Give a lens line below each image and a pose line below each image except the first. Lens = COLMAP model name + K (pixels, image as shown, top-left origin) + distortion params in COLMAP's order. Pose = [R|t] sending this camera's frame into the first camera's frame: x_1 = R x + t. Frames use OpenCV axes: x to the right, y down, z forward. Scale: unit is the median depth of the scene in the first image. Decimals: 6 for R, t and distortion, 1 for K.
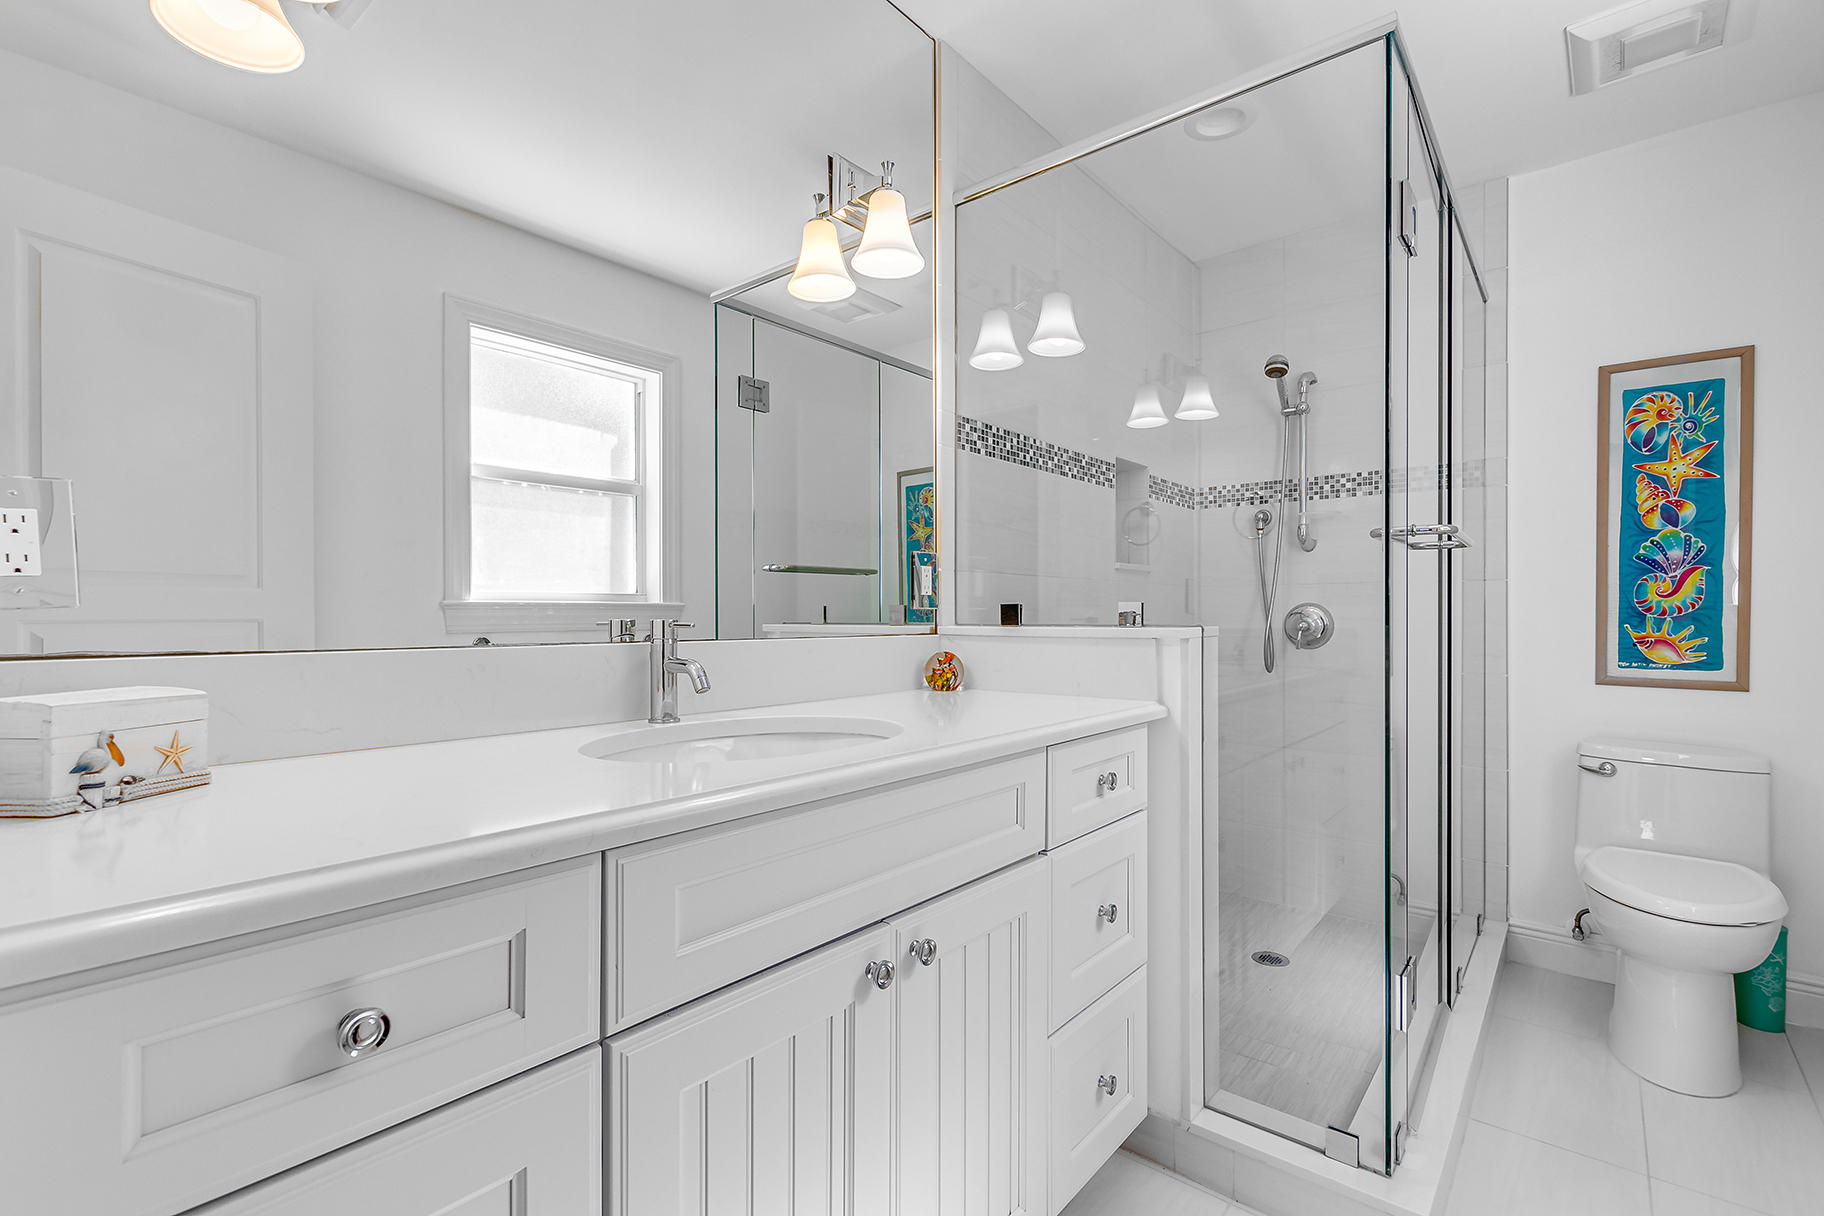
lens RADIAL K [[821.6, 0, 918.4], [0, 821.6, 614.3], [0, 0, 1]] dist [0.005790, -0.002202]
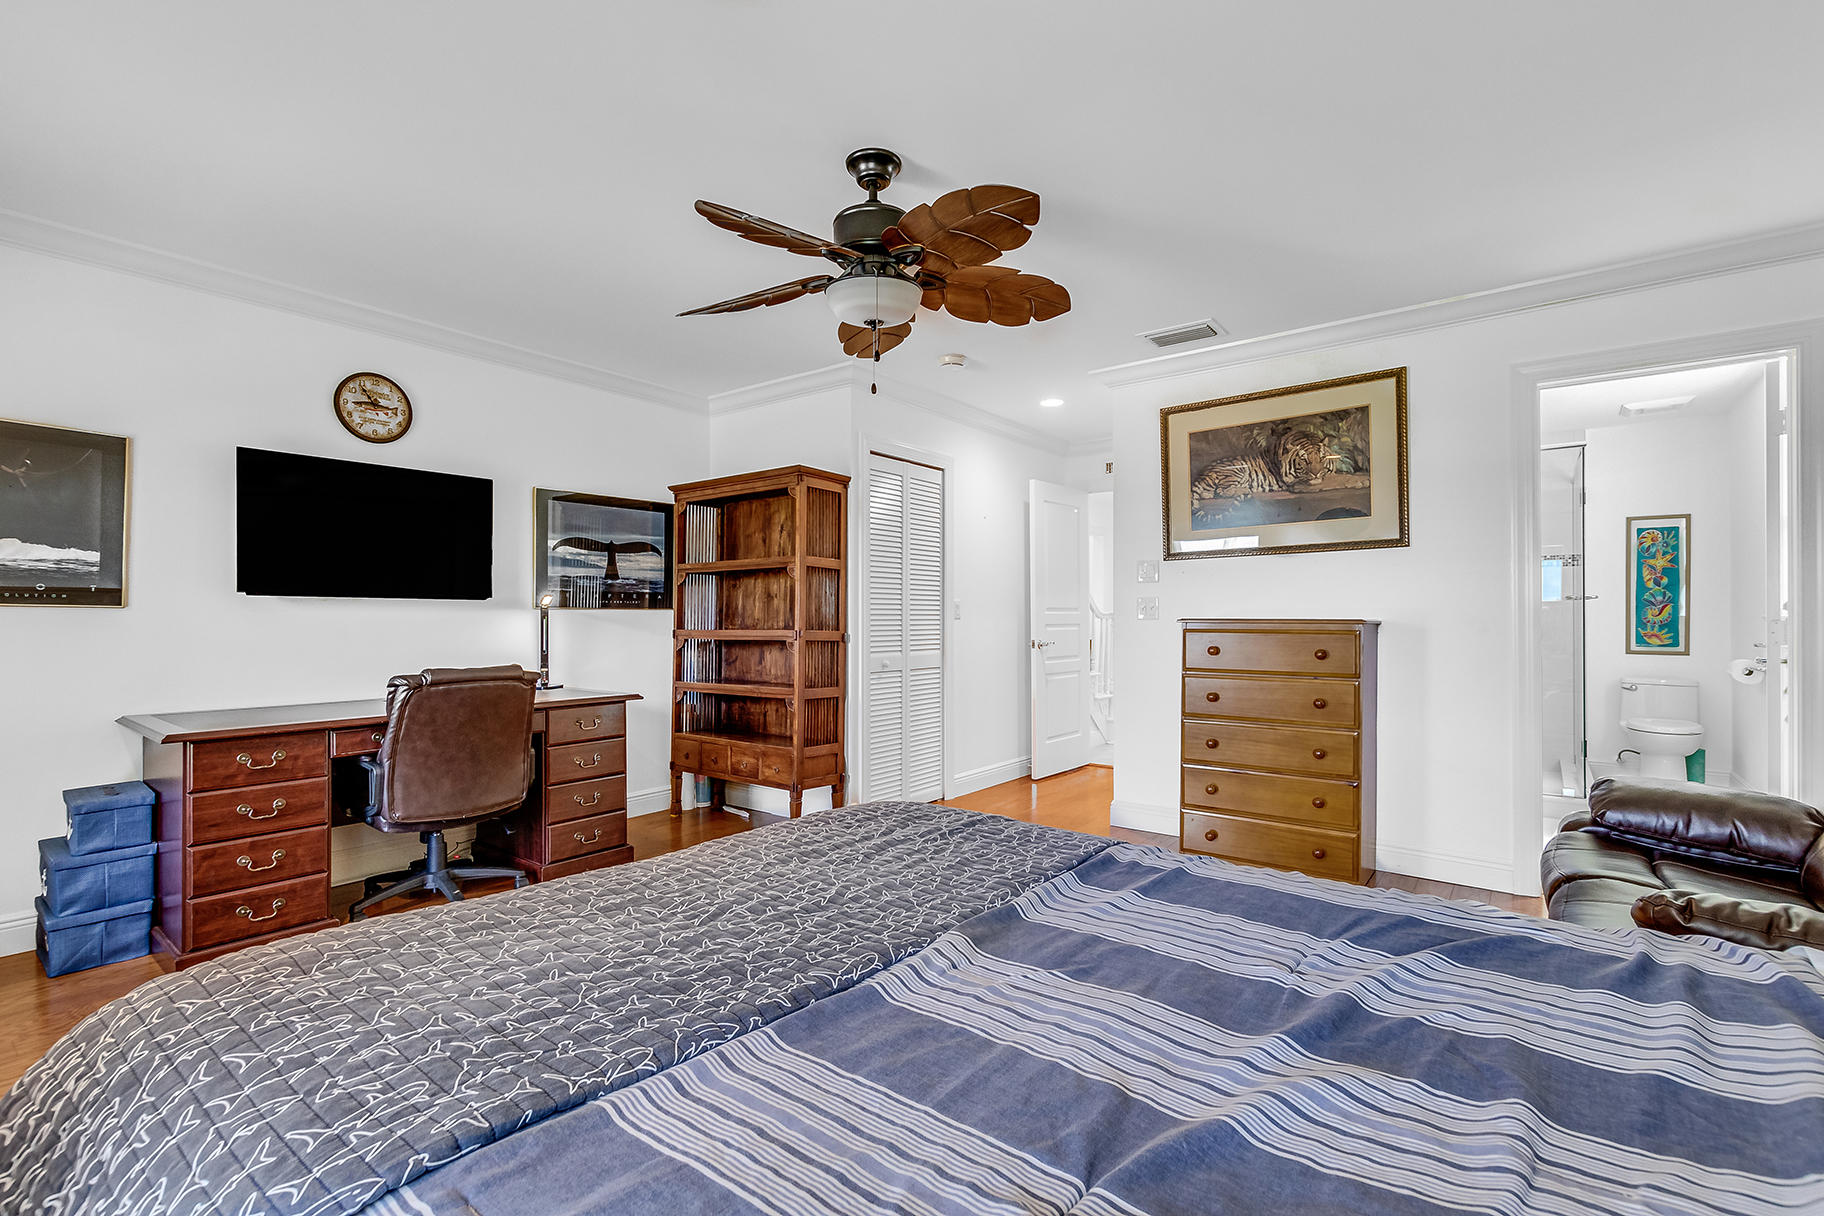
lens RADIAL K [[821.6, 0, 905.5], [0, 821.6, 610.4], [0, 0, 1]] dist [0.005790, -0.002202]
pose [[0.999697, -0.002033, 0.024551, -1.311658], [0.002129, 0.999990, -0.003914, -0.033998], [-0.024543, 0.003965, 0.999691, -1.320994]]
